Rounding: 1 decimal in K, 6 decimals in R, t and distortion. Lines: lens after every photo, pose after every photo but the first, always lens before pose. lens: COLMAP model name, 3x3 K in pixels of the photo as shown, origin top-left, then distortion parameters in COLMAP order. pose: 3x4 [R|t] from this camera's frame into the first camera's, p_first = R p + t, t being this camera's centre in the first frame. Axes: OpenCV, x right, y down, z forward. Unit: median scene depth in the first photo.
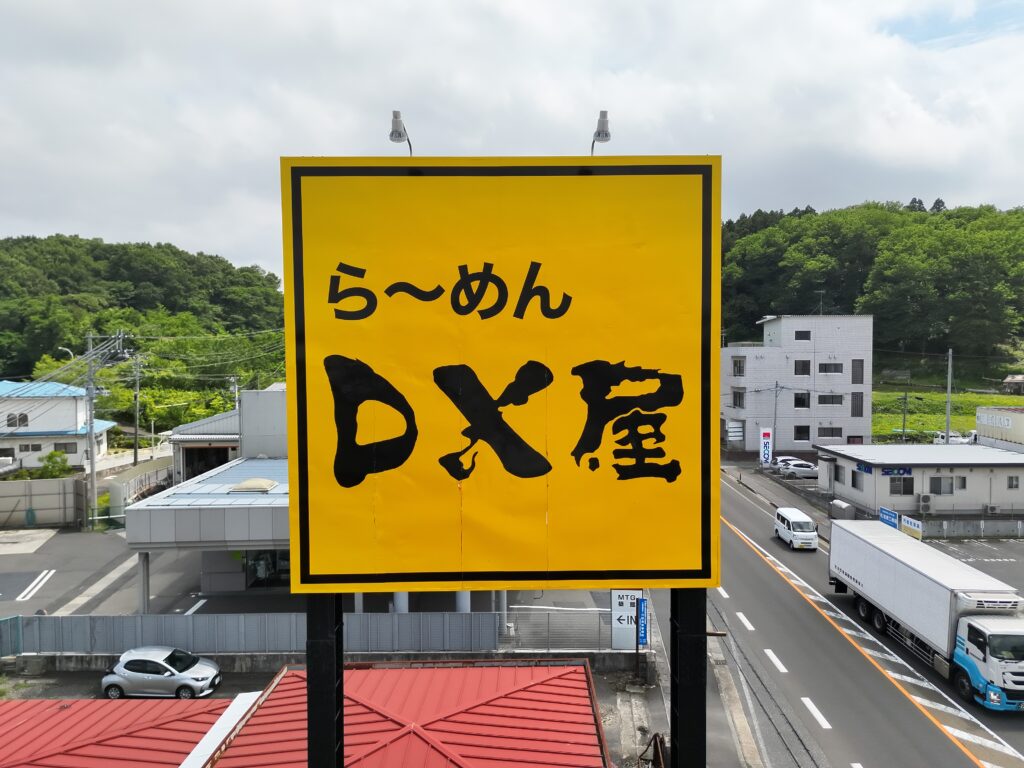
lens RADIAL K [[728.5, 0, 512.0], [0, 728.5, 384.0], [0, 0, 1]] dist [0.096444, -0.110395]
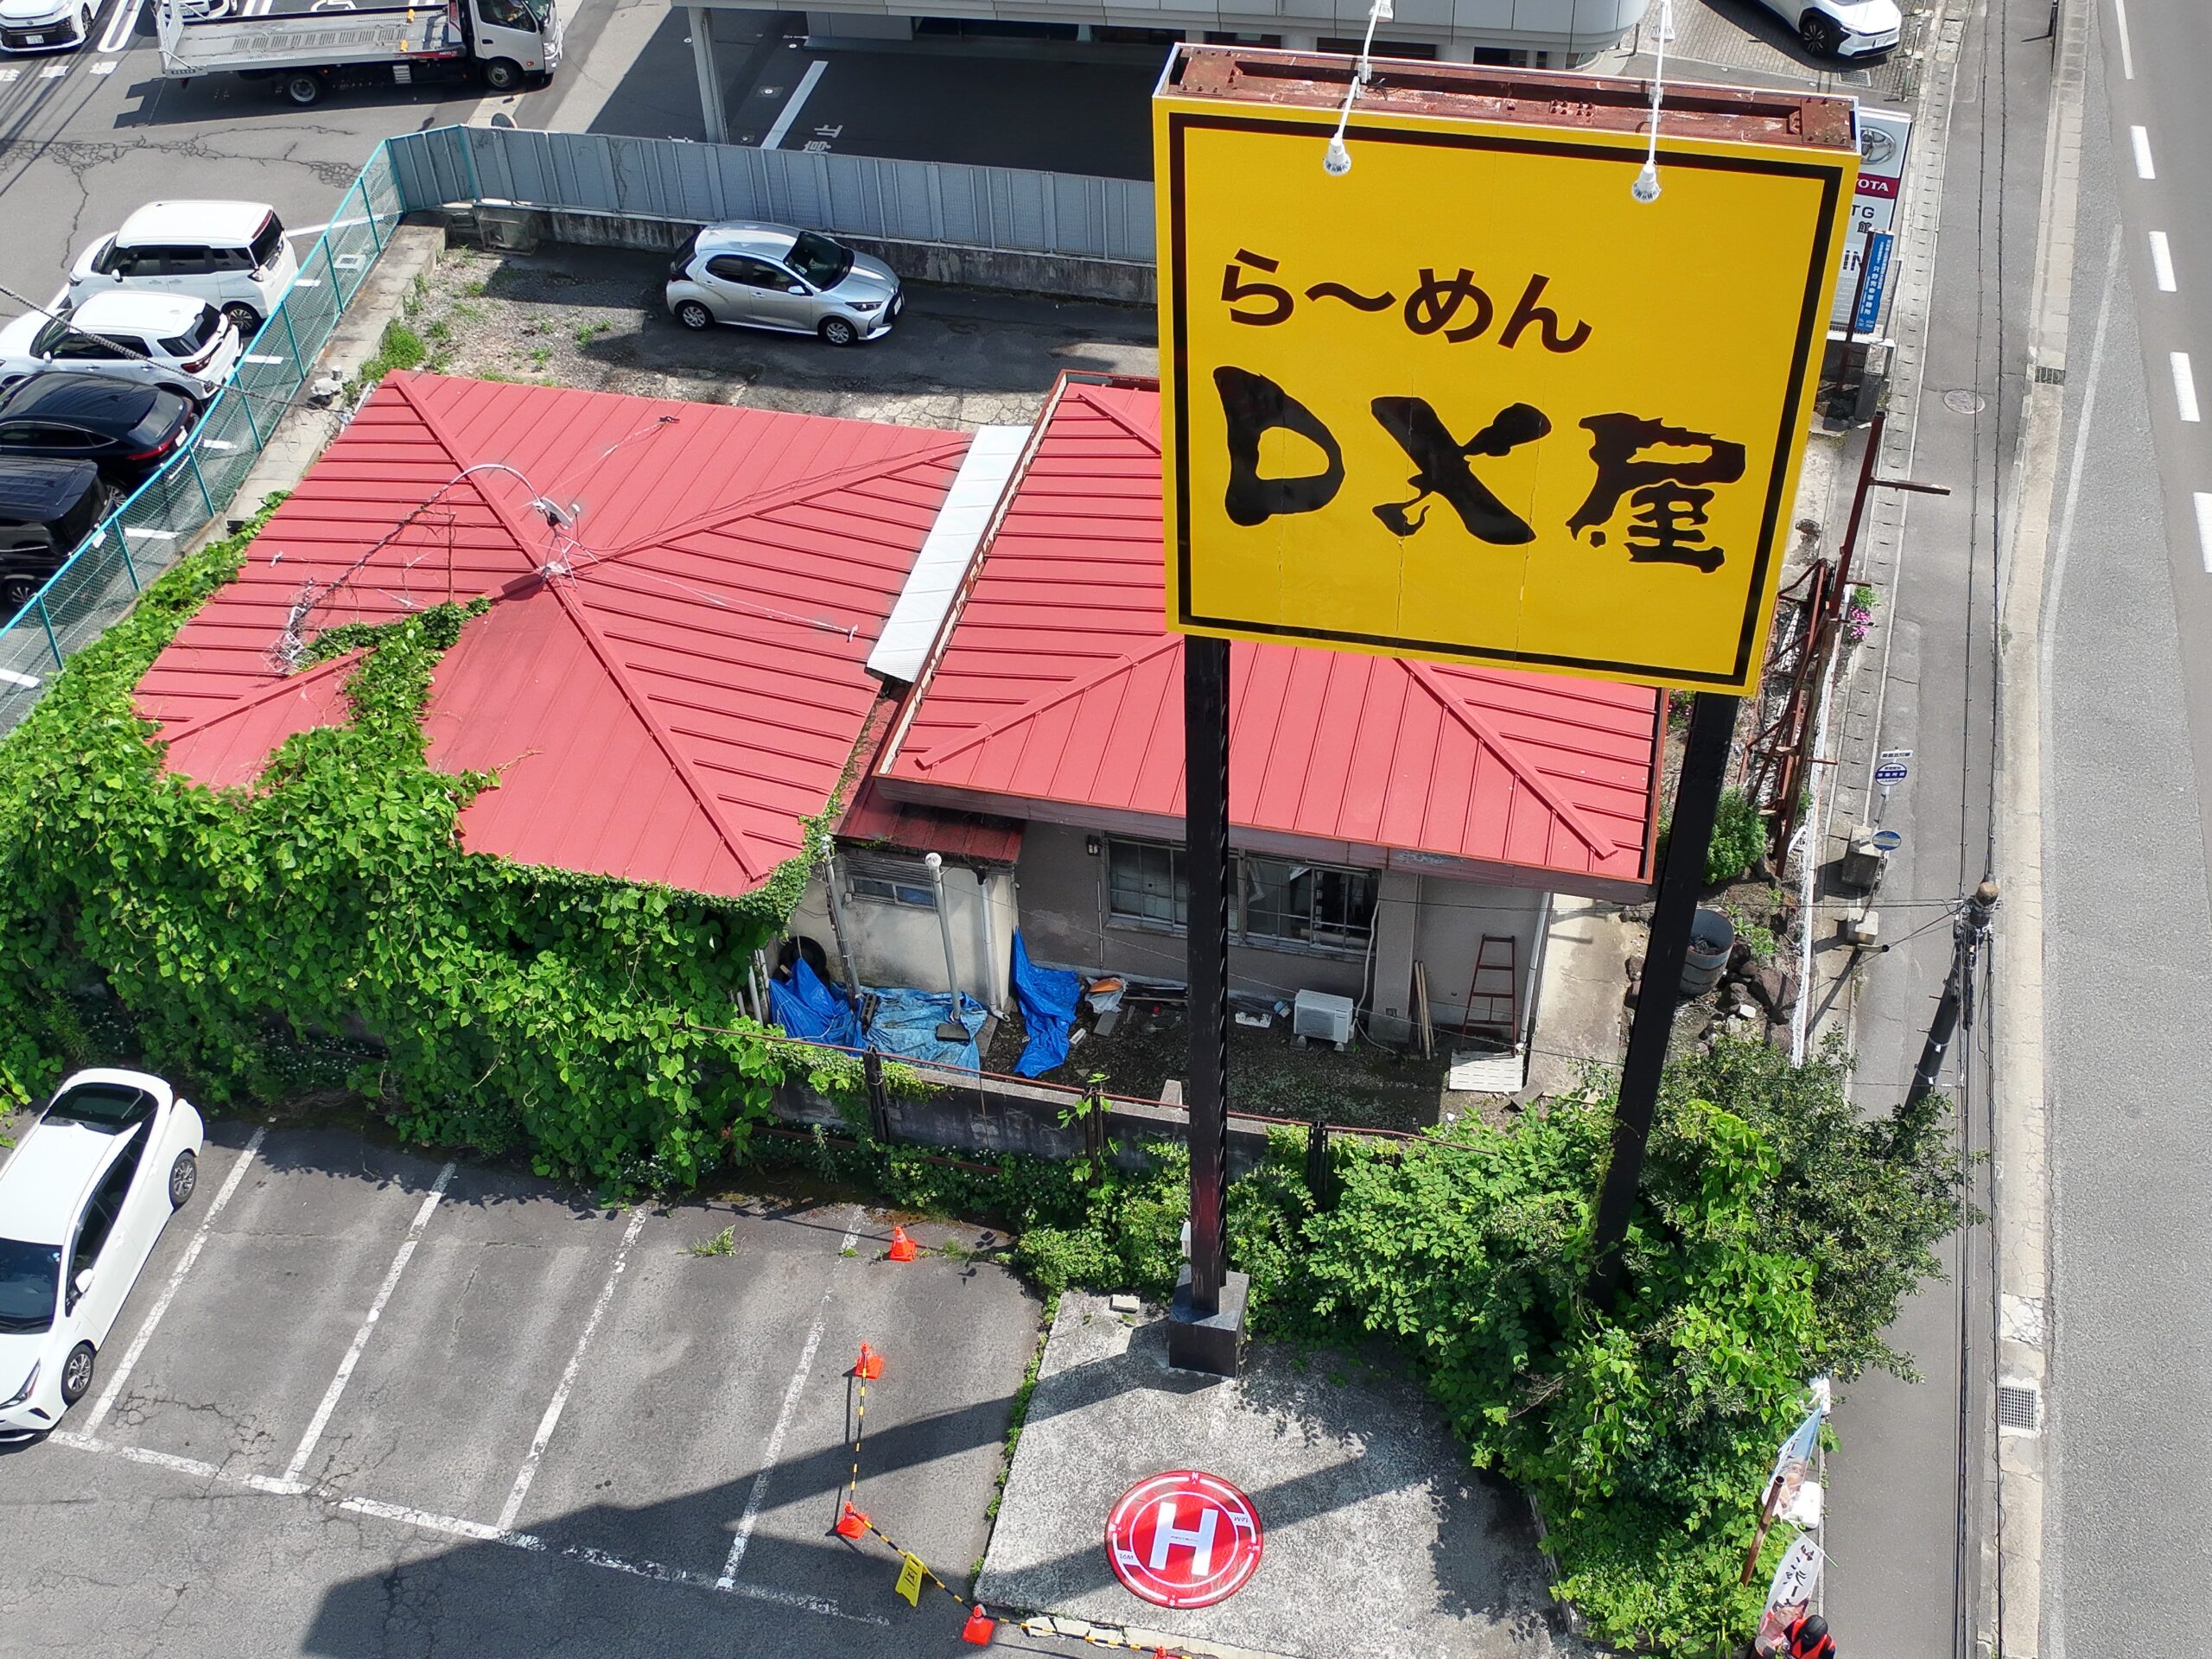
lens RADIAL K [[2397.8, 0, 1106.0], [0, 2397.8, 829.5], [0, 0, 1]] dist [-0.085956, 0.005131]
pose [[0.976769, 0.130637, -0.169874, 0.077580], [0.015329, 0.748081, 0.663430, -1.180015], [0.213748, -0.650622, 0.728700, -0.907140]]
